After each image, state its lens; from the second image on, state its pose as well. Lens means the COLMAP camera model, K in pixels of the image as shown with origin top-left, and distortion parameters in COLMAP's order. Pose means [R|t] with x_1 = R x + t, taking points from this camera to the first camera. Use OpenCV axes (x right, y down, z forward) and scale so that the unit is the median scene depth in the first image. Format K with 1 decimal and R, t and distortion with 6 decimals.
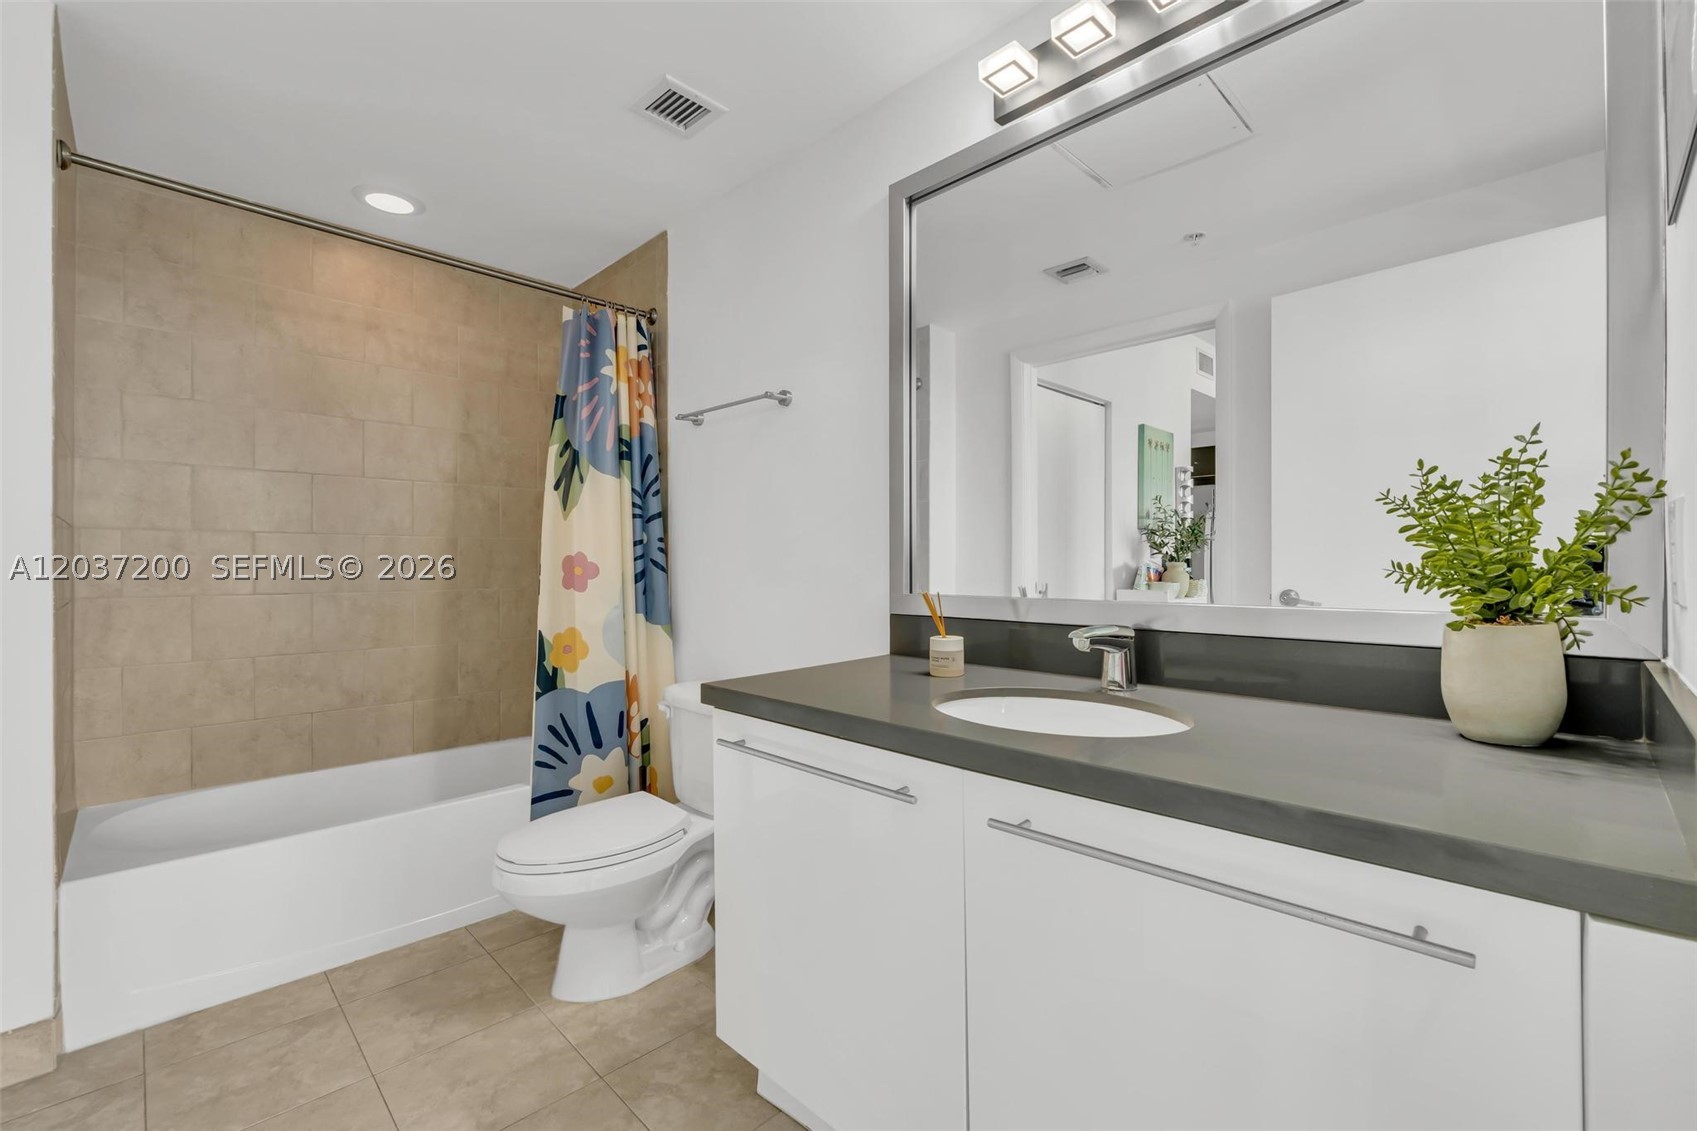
lens RADIAL K [[719.5, 0, 860.4], [0, 719.5, 569.4], [0, 0, 1]] dist [-0.003340, -0.000700]
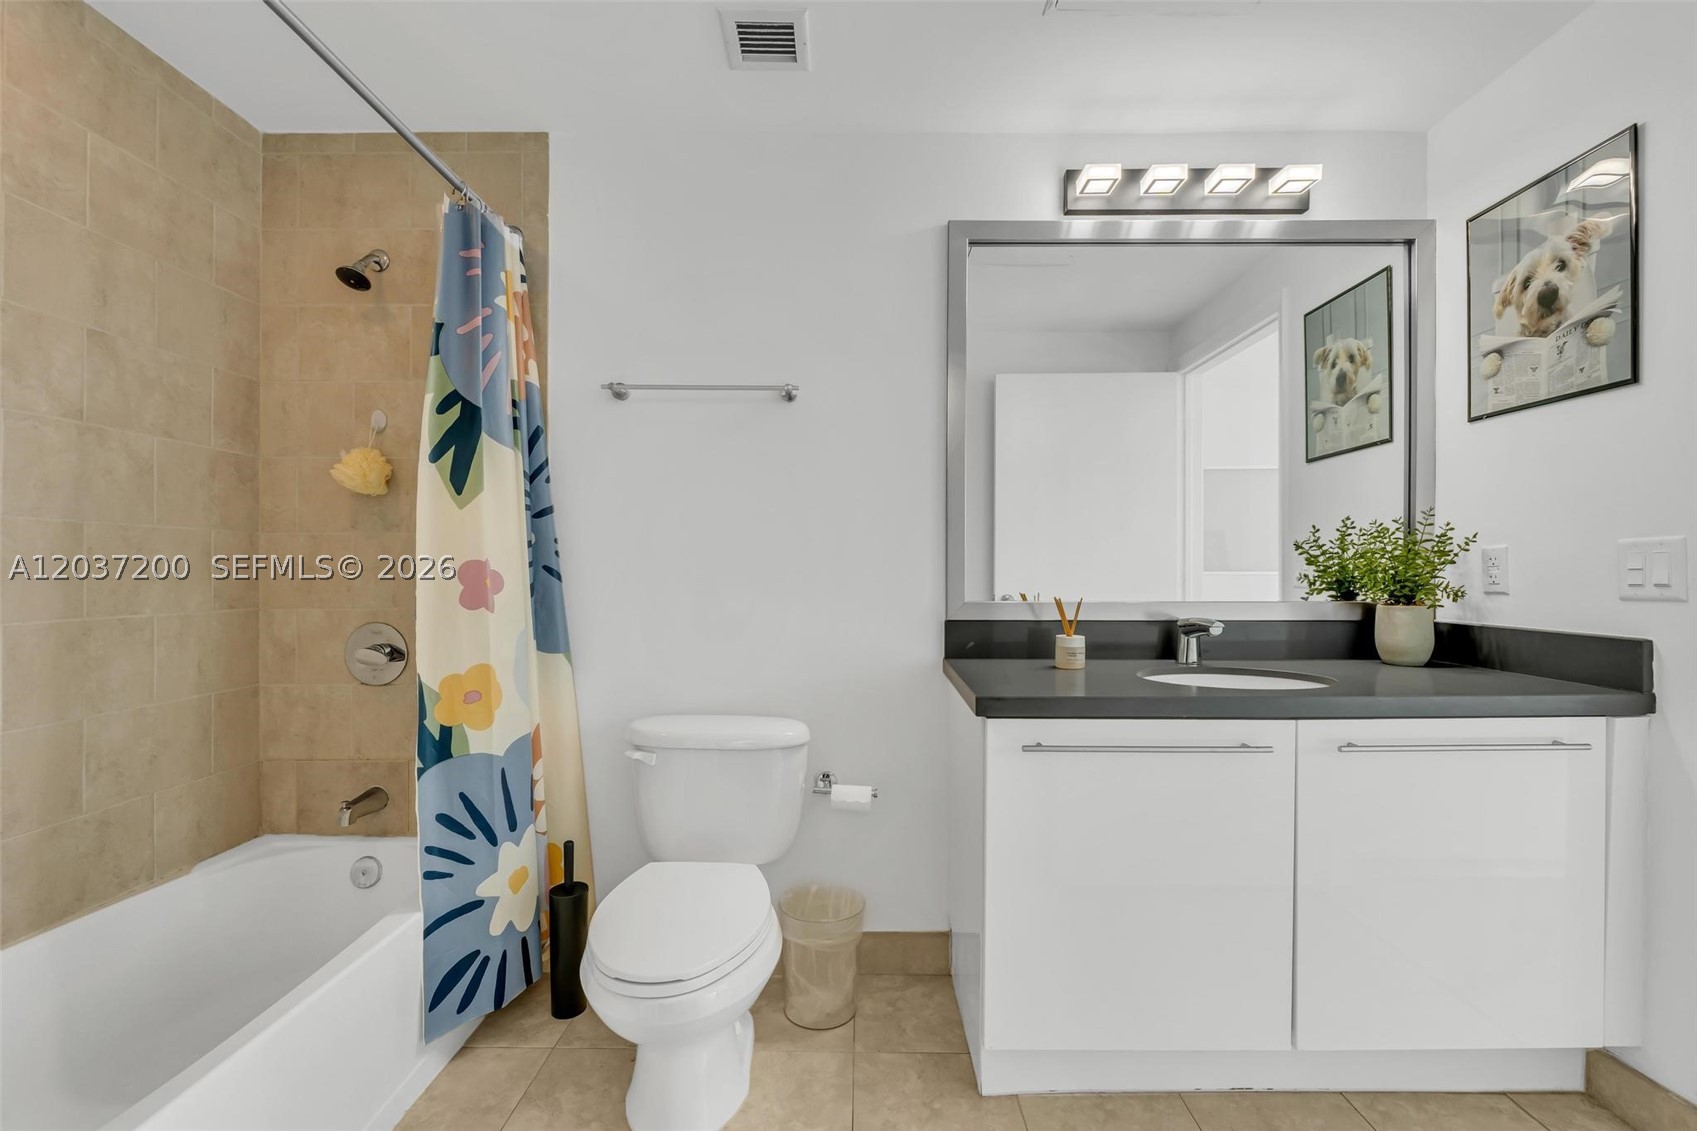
lens RADIAL K [[719.5, 0, 858.3], [0, 719.5, 575.6], [0, 0, 1]] dist [-0.003340, -0.000700]
pose [[0.716842, -0.001349, 0.697235, -0.617831], [-0.000329, 0.999997, 0.002273, -0.006468], [-0.697236, -0.001859, 0.716839, 0.249812]]
